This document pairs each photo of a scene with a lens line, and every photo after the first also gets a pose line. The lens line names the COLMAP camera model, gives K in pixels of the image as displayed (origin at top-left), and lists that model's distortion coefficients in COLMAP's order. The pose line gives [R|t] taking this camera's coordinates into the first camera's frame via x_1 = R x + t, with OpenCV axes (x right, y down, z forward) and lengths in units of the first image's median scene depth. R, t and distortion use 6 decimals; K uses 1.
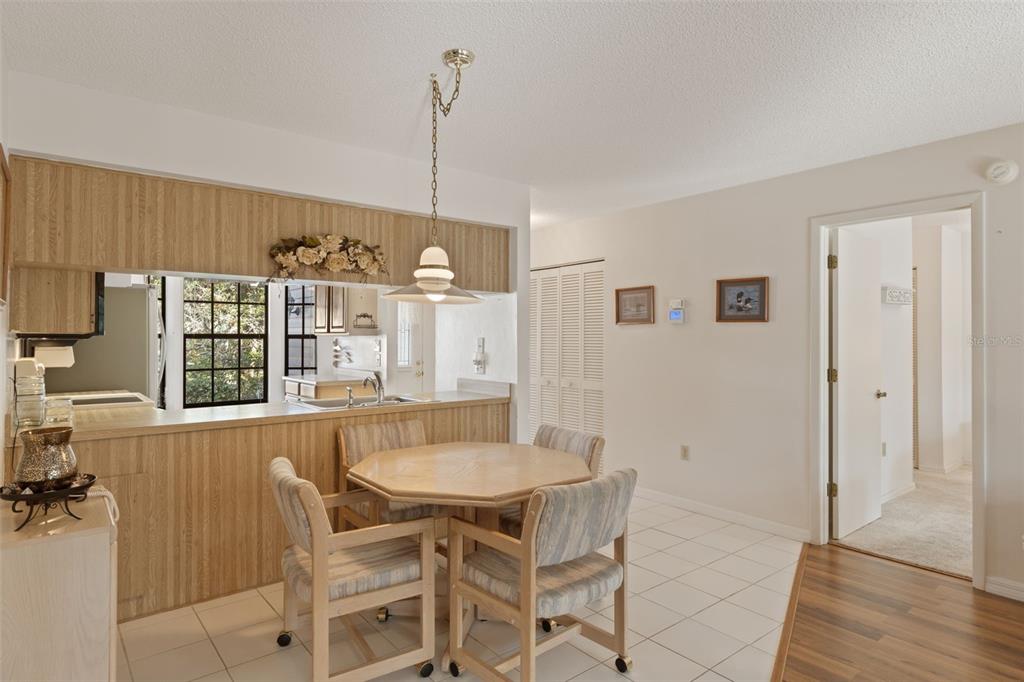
lens RADIAL K [[574.0, 0, 513.4], [0, 574.0, 336.9], [0, 0, 1]] dist [-0.002631, -0.005131]
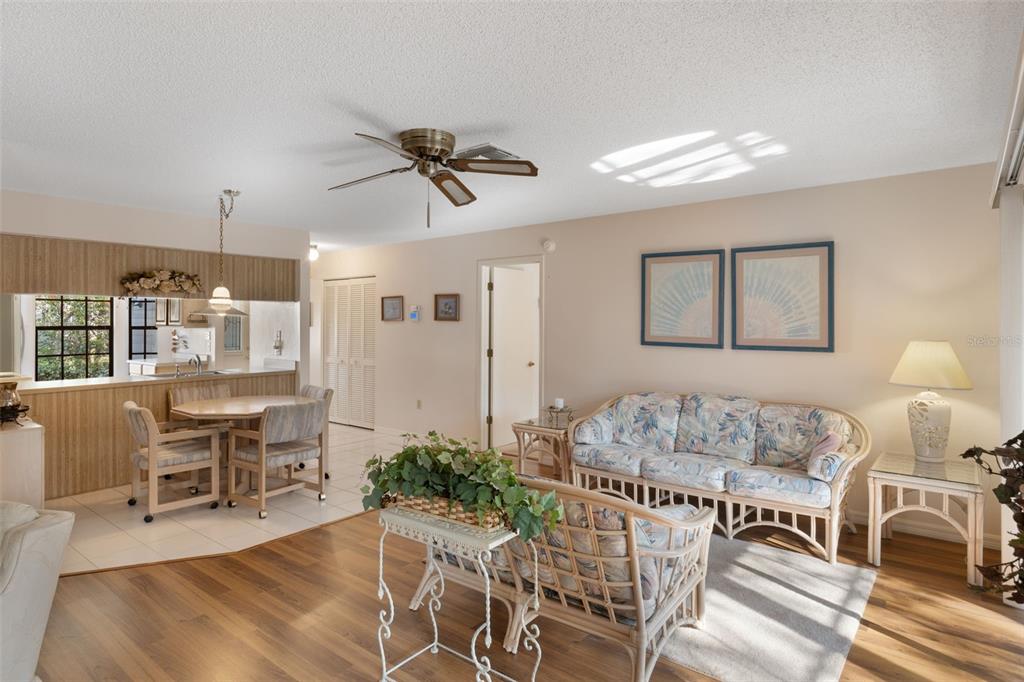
lens RADIAL K [[574.0, 0, 523.0], [0, 574.0, 322.1], [0, 0, 1]] dist [-0.002631, -0.005131]
pose [[0.973877, -0.000824, 0.227073, 0.316580], [0.000227, 0.999996, 0.002655, -0.035823], [-0.227075, -0.002535, 0.973874, -0.838800]]
